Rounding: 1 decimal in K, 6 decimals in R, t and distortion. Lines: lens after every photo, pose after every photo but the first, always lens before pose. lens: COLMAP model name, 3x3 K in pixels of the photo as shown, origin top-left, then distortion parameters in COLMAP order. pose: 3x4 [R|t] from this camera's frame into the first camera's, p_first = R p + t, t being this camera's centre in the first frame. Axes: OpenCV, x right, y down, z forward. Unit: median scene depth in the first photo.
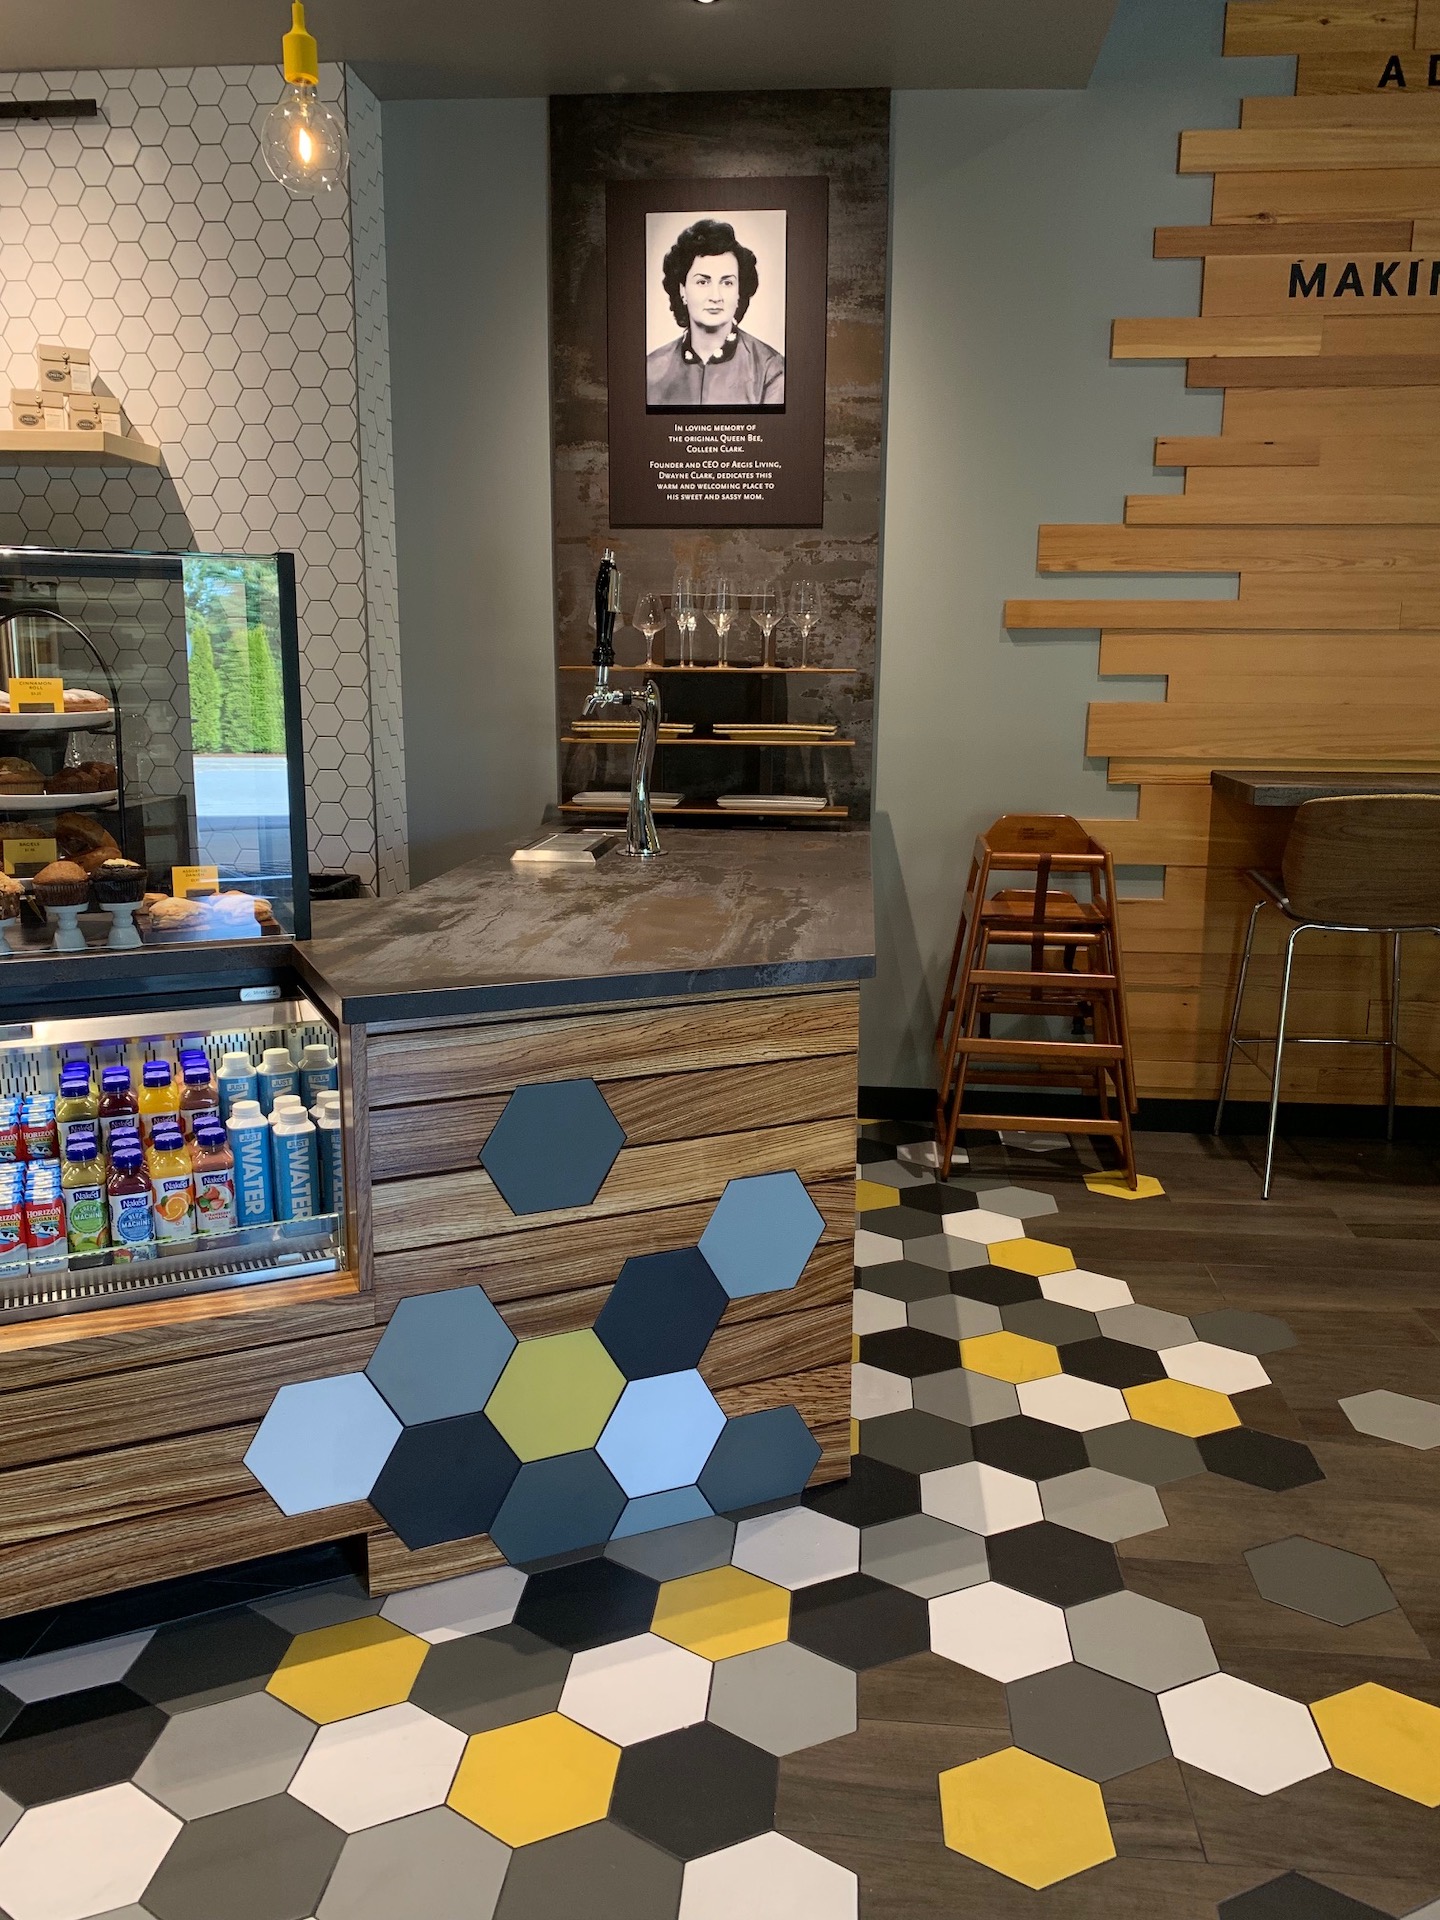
lens RADIAL K [[1547.4, 0, 720.0], [0, 1547.4, 960.0], [0, 0, 1]] dist [0.036242, -0.008624]
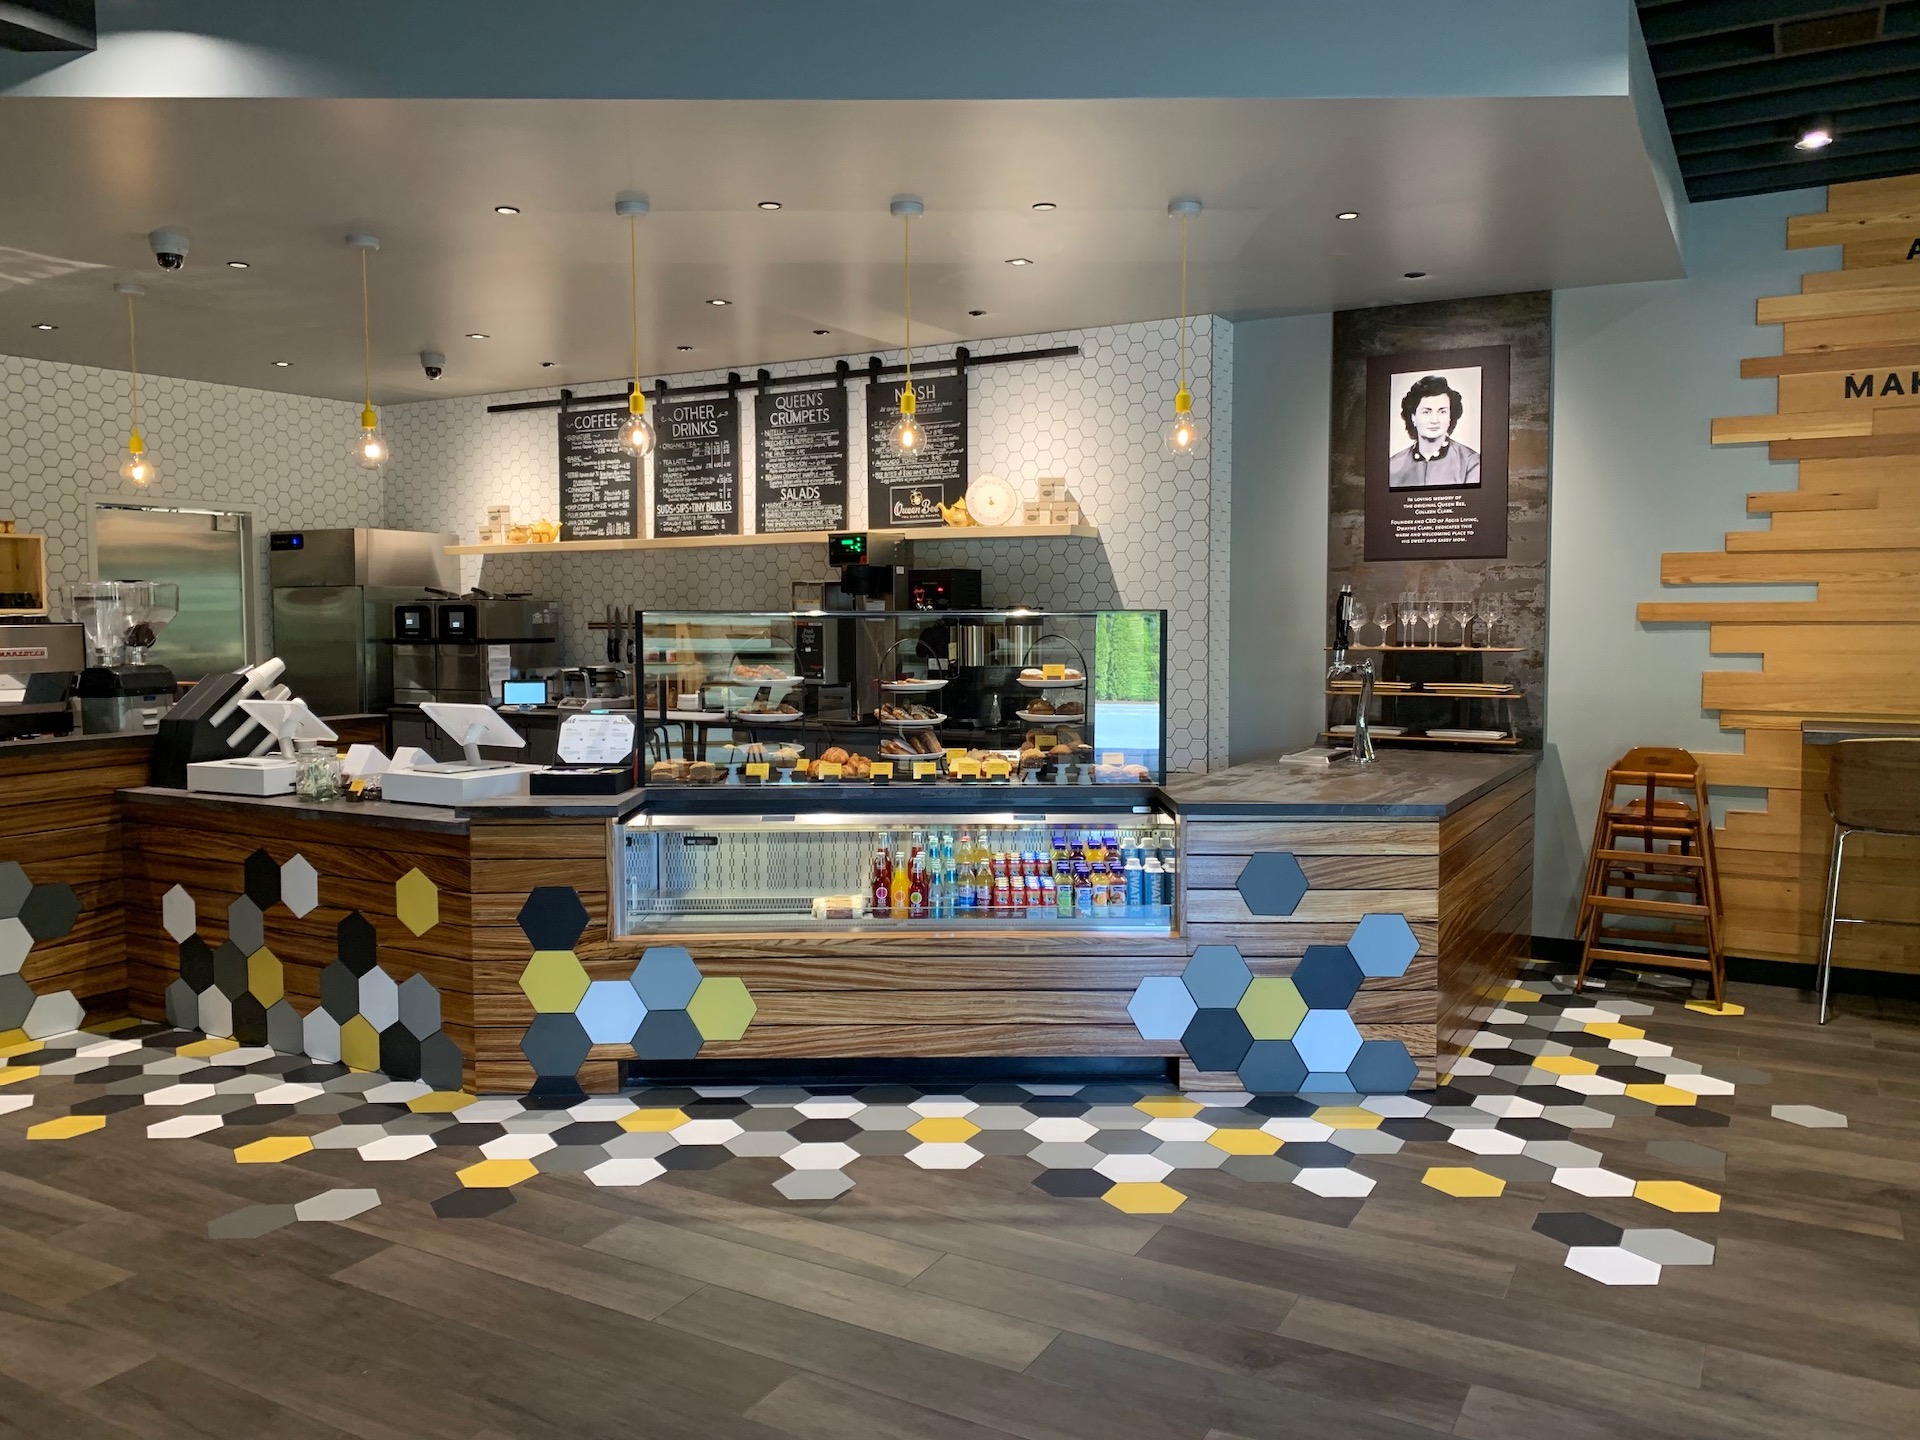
lens RADIAL K [[1424.5, 0, 960.0], [0, 1424.5, 720.0], [0, 0, 1]] dist [0.033863, -0.154767]
pose [[0.918572, 0.018510, -0.394820, 0.134265], [-0.065649, 0.992173, -0.106219, 0.067568], [0.389763, 0.123489, 0.912598, -0.492125]]
